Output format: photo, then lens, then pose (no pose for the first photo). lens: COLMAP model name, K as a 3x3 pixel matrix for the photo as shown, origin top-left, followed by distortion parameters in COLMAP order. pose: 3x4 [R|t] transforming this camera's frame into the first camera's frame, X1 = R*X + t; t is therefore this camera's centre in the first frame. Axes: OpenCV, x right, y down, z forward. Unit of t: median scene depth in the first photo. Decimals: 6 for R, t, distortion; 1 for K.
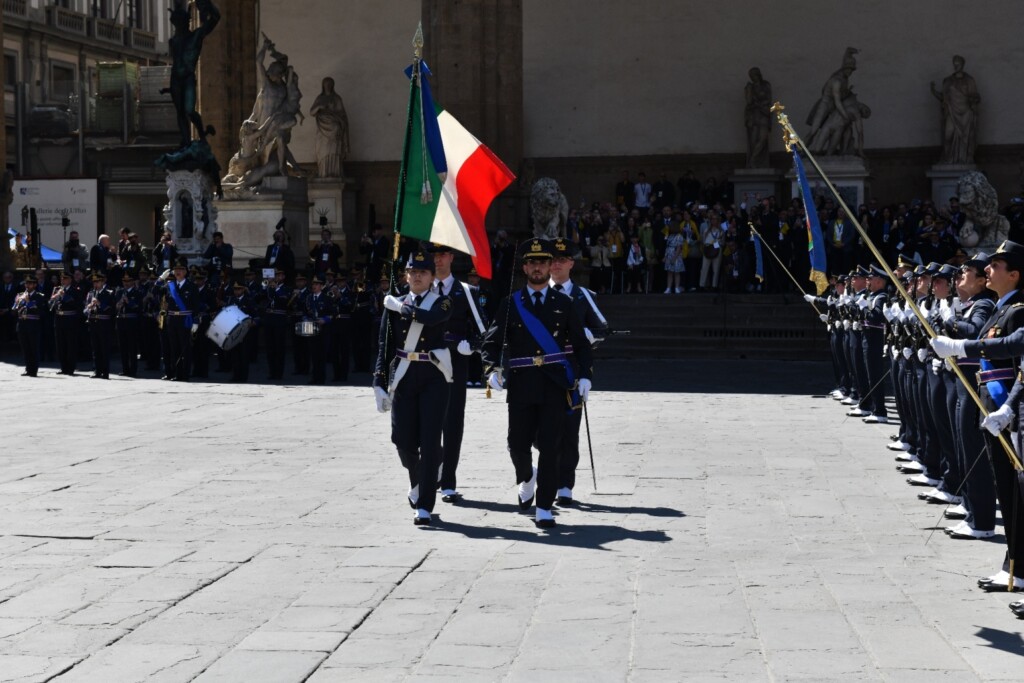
lens RADIAL K [[1955.6, 0, 522.7], [0, 1955.6, 346.7], [0, 0, 1]] dist [0.114334, 0.000000]
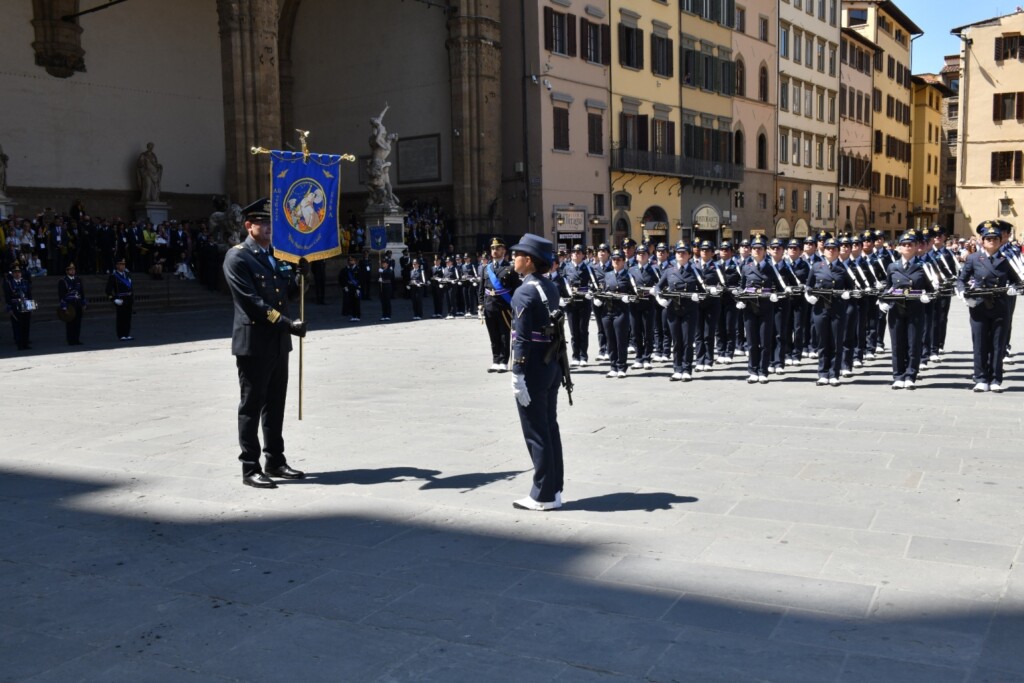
lens RADIAL K [[948.5, 0, 516.1], [0, 948.5, 341.2], [0, 0, 1]] dist [0.015111, 0.000000]
pose [[0.356748, -0.092530, 0.929607, -0.407639], [0.052988, 0.995485, 0.078752, -0.013411], [-0.932697, 0.021163, 0.360041, 0.337153]]
